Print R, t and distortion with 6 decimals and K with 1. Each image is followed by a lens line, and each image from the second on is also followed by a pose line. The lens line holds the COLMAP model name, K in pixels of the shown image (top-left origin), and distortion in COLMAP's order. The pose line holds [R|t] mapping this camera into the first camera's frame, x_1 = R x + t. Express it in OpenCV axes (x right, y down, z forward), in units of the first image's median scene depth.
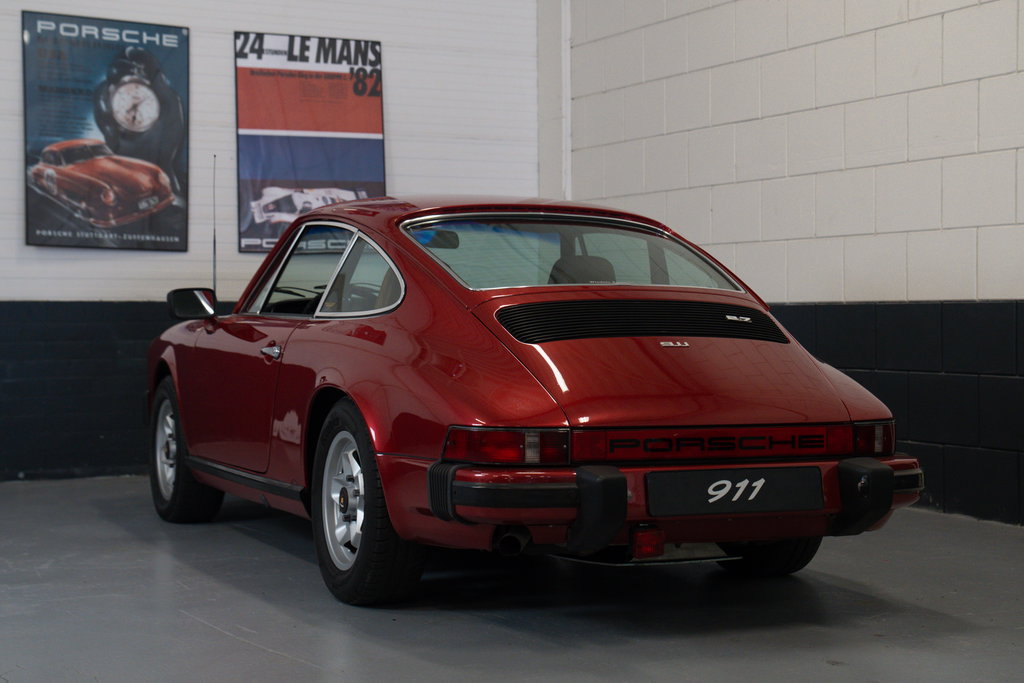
lens RADIAL K [[1846.7, 0, 515.3], [0, 1846.7, 341.7], [0, 0, 1]] dist [0.189651, 0.059486]
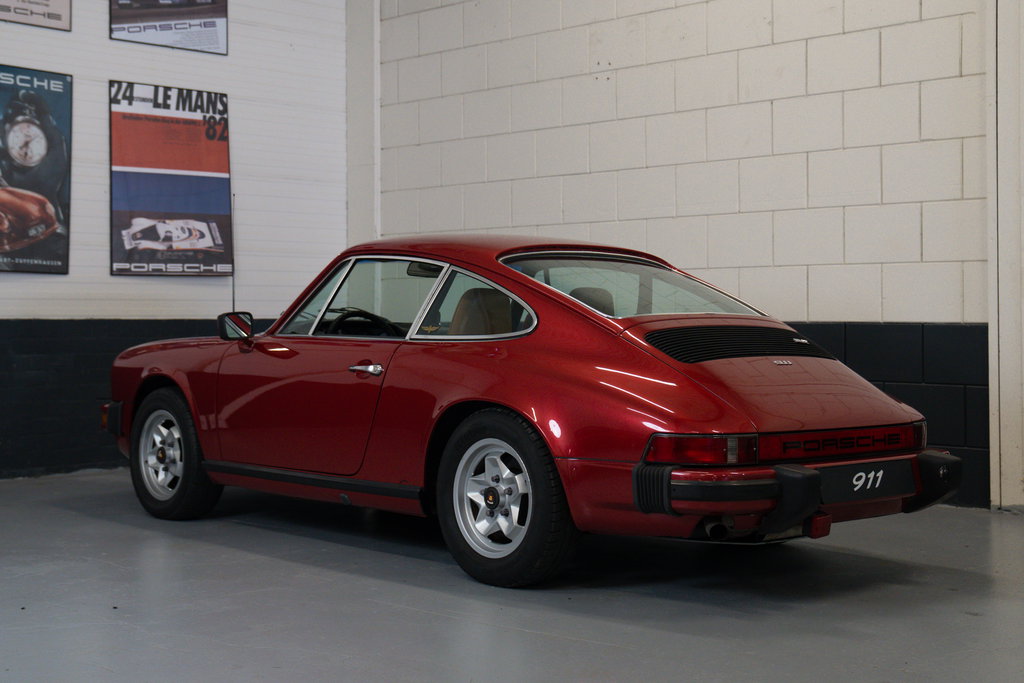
lens RADIAL K [[1519.7, 0, 510.7], [0, 1519.7, 307.5], [0, 0, 1]] dist [0.022293, 0.095633]
pose [[0.946787, 0.003499, 0.321842, -0.220234], [0.003978, 0.999737, -0.022573, -0.007001], [-0.321836, 0.022652, 0.946524, 0.051830]]
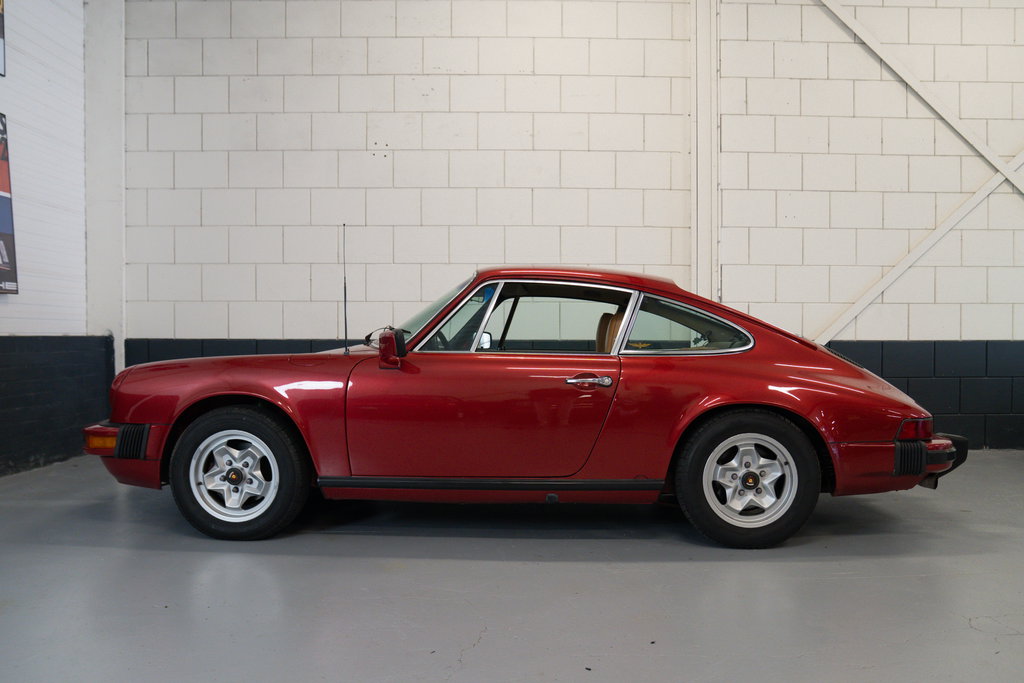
lens RADIAL K [[853.8, 0, 546.6], [0, 853.8, 363.0], [0, 0, 1]] dist [-0.102683, 0.111534]
pose [[0.422424, -0.022966, 0.906107, -0.430623], [0.009947, 0.999736, 0.020702, -0.012548], [-0.906344, 0.000268, 0.422541, 0.489397]]
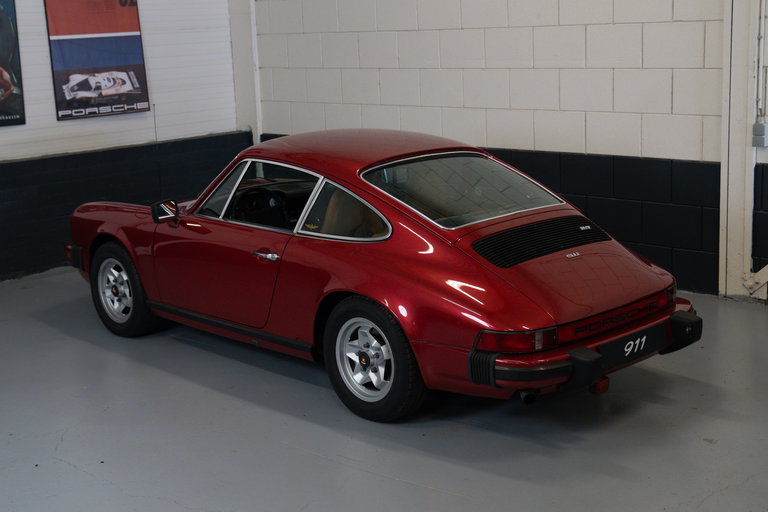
lens RADIAL K [[1136.4, 0, 371.9], [0, 1136.4, 253.7], [0, 0, 1]] dist [0.042248, 0.130507]
pose [[0.938906, -0.107521, 0.326947, -0.226884], [0.044735, 0.980016, 0.193824, -0.111502], [-0.341253, -0.167356, 0.924953, 0.055244]]
